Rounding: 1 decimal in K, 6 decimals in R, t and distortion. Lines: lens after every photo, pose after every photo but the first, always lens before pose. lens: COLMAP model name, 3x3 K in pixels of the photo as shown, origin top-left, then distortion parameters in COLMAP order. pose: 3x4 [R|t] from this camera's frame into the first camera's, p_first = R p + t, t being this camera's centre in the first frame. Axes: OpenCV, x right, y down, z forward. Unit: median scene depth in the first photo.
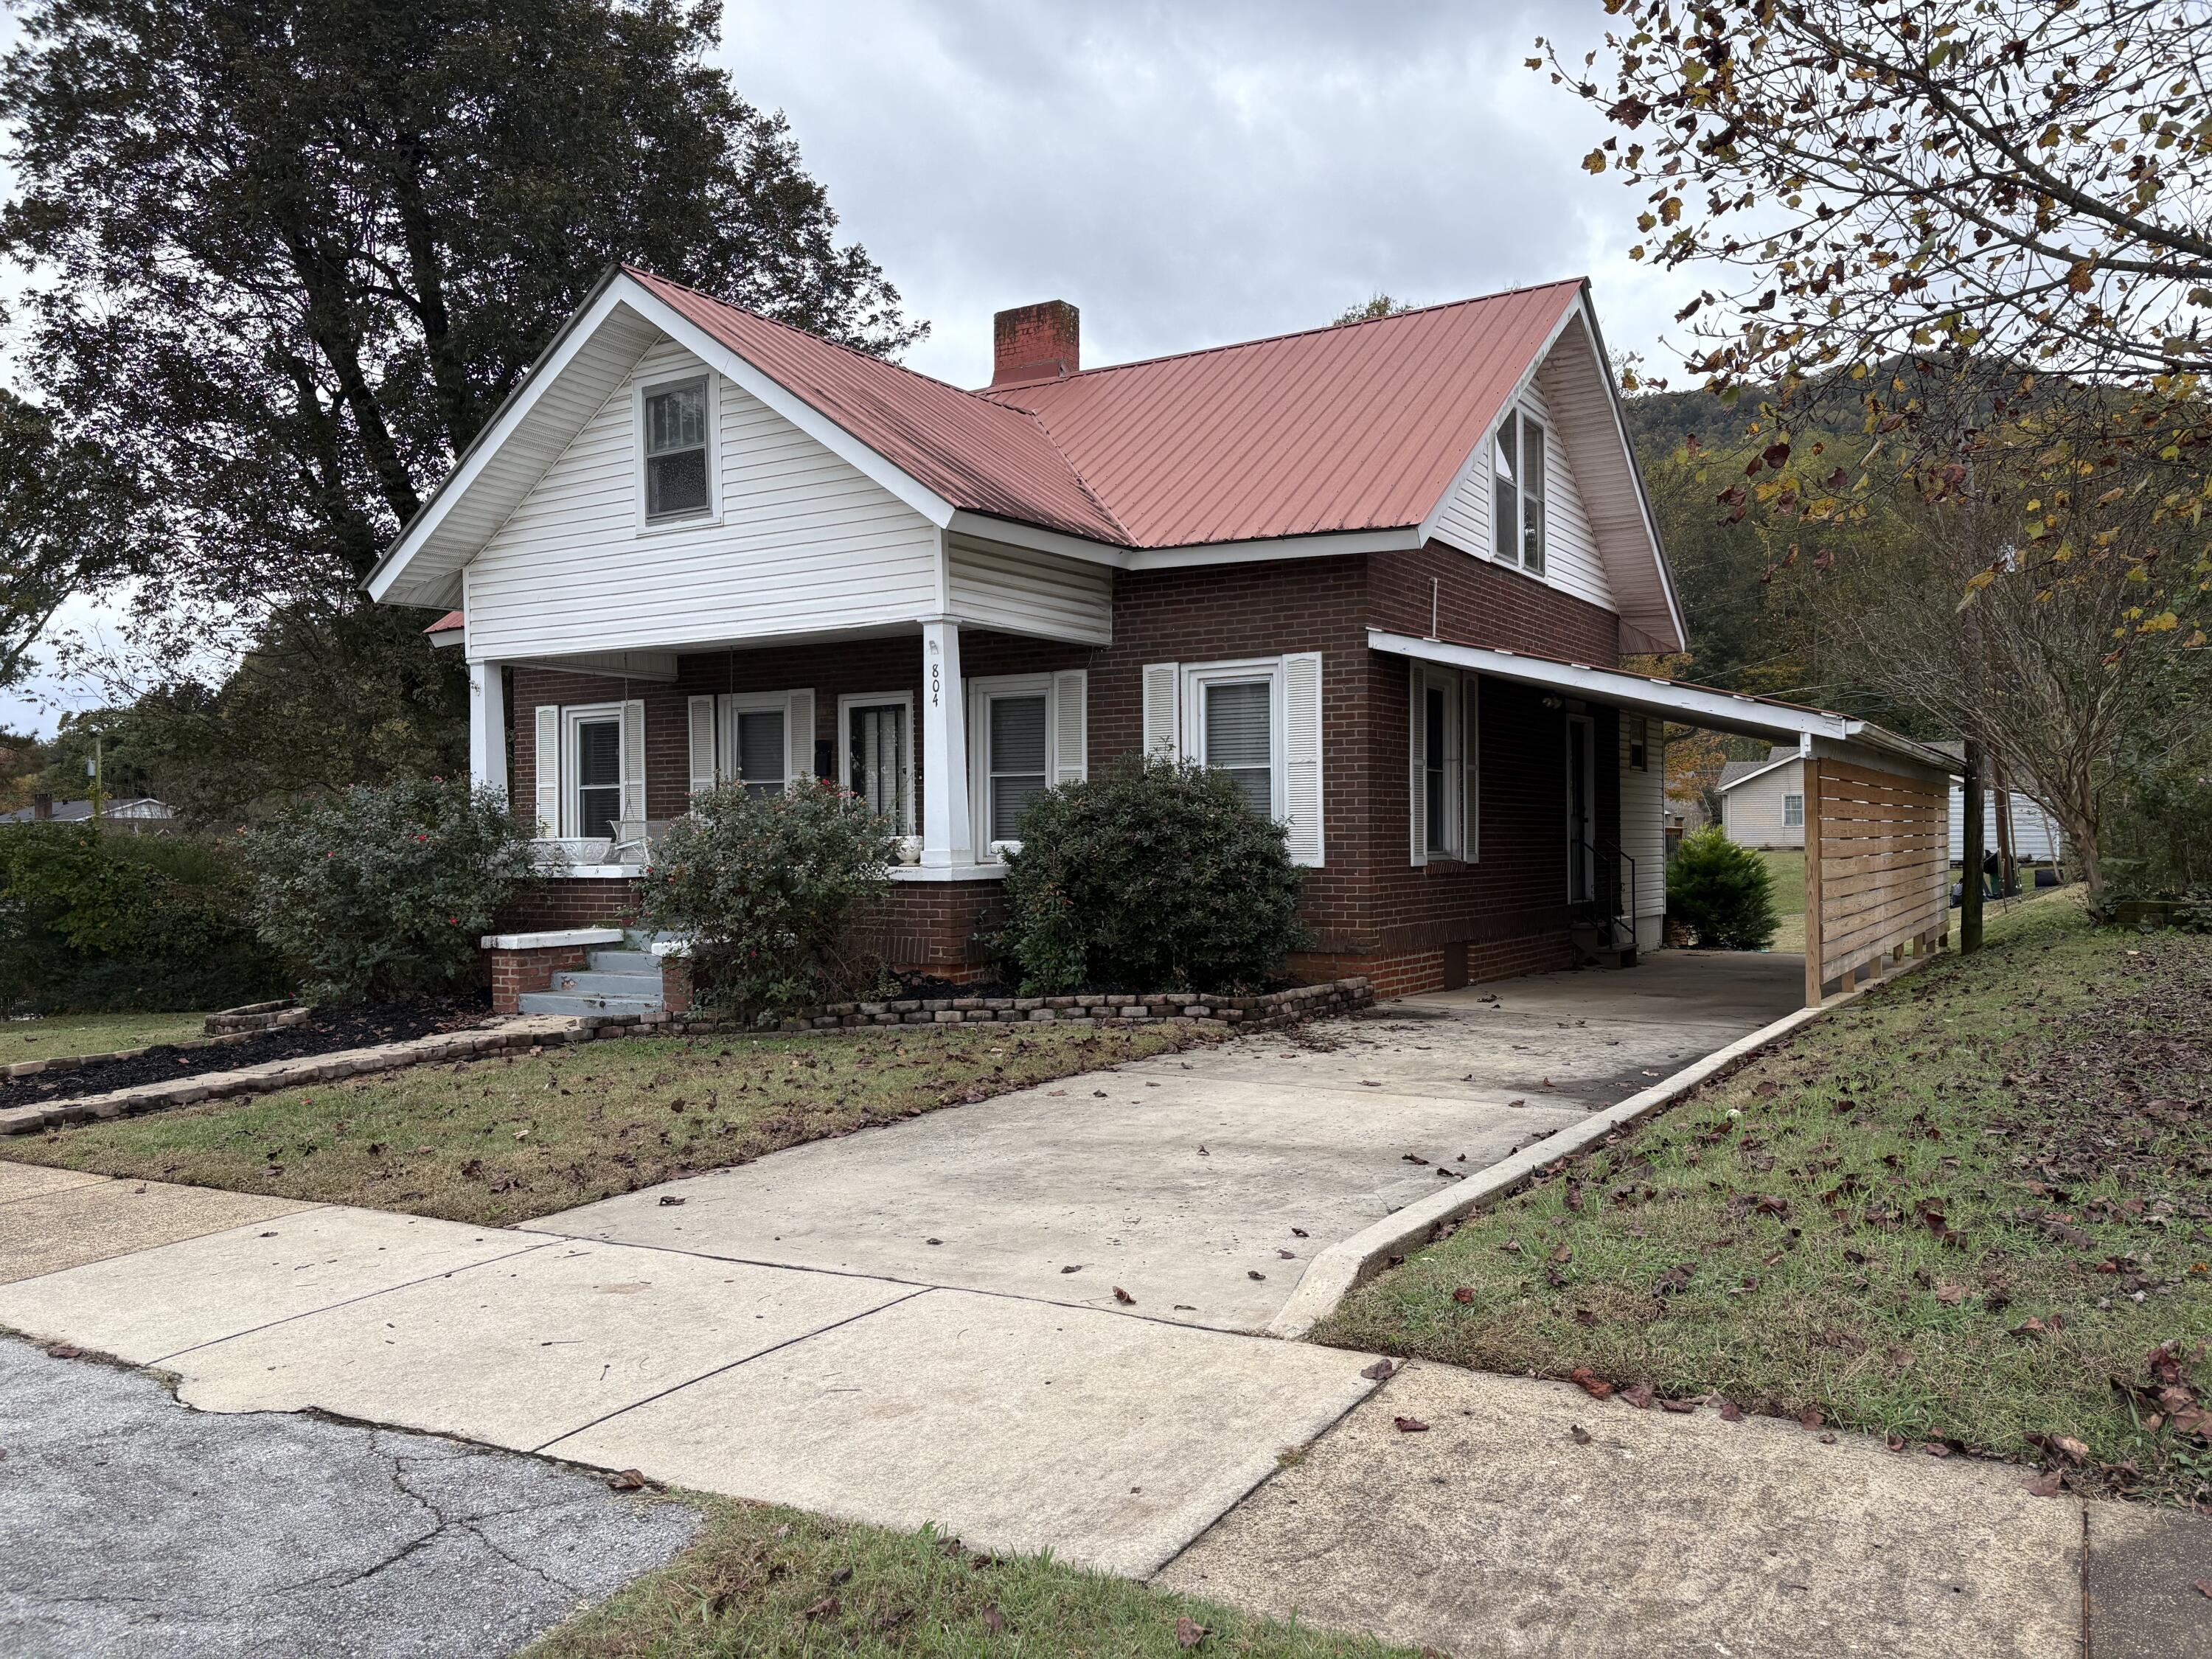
lens RADIAL K [[1687.4, 0, 1012.2], [0, 1687.4, 817.8], [0, 0, 1]] dist [0.047181, -0.038768]
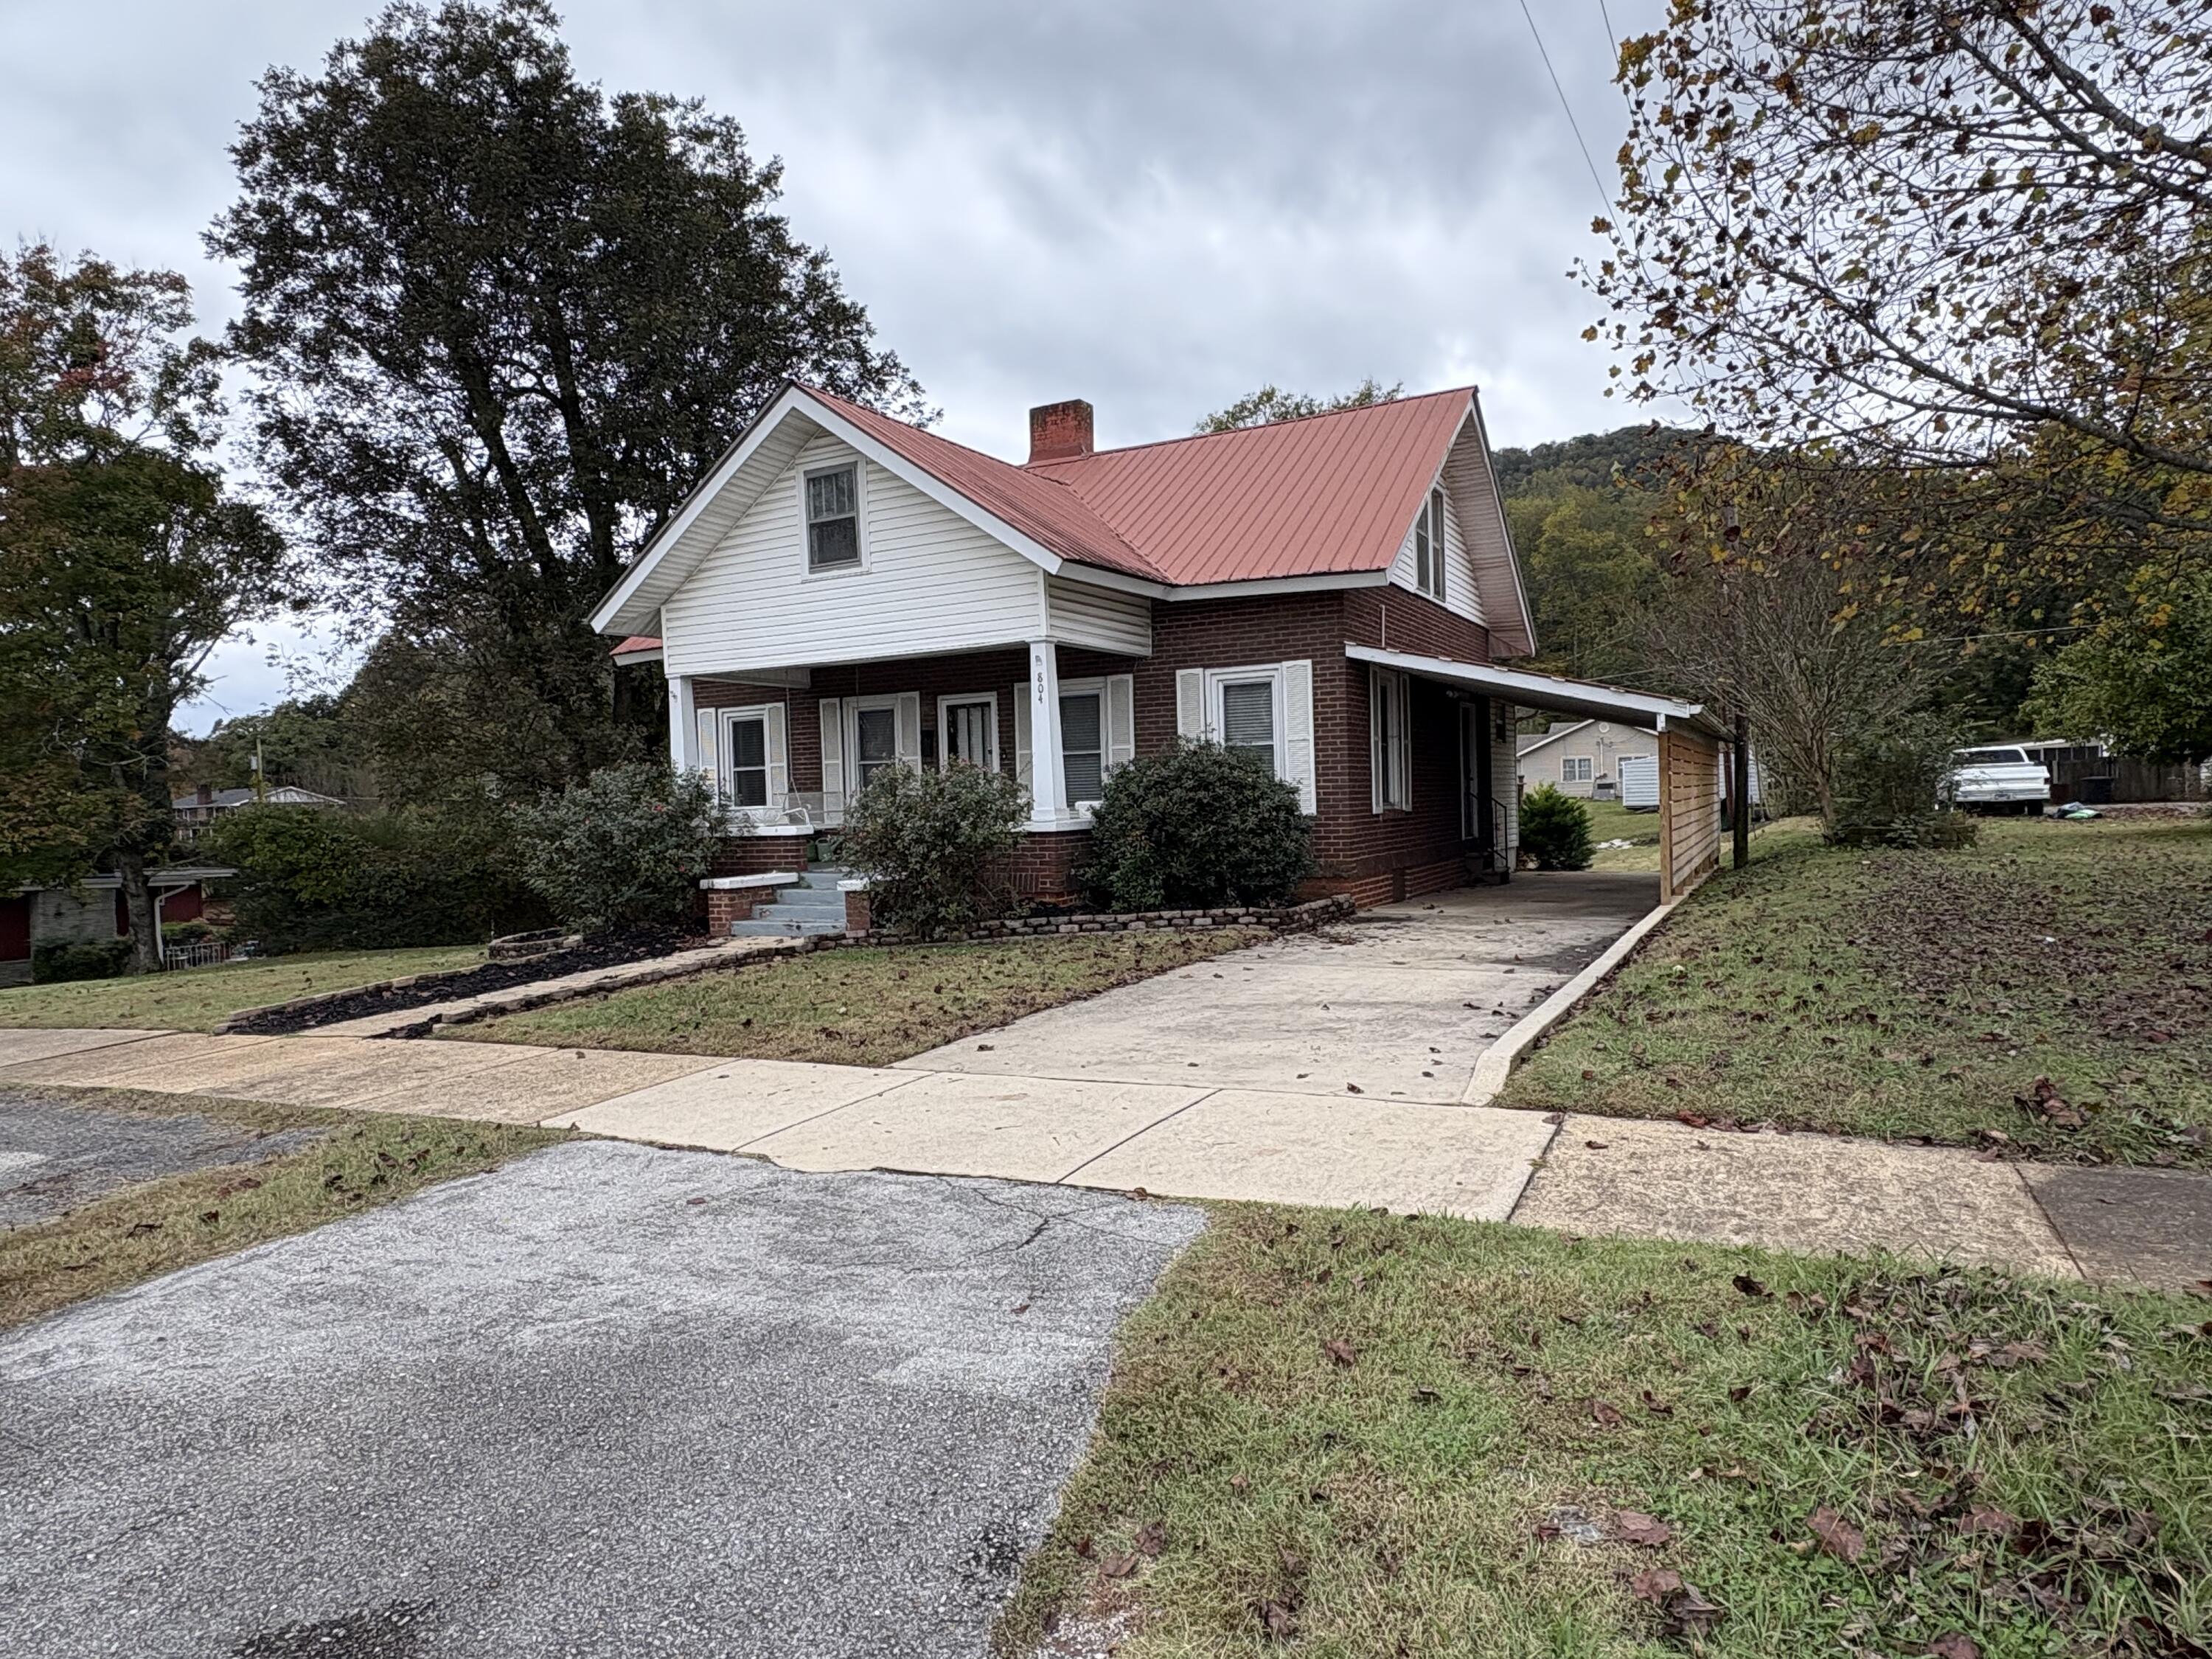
lens RADIAL K [[1308.6, 0, 1053.7], [0, 1308.6, 812.0], [0, 0, 1]] dist [-0.002323, 0.008016]
pose [[0.997830, -0.021432, 0.062253, -0.103999], [0.020261, 0.999607, 0.019394, 0.001166], [-0.062644, -0.018091, 0.997872, -0.061410]]
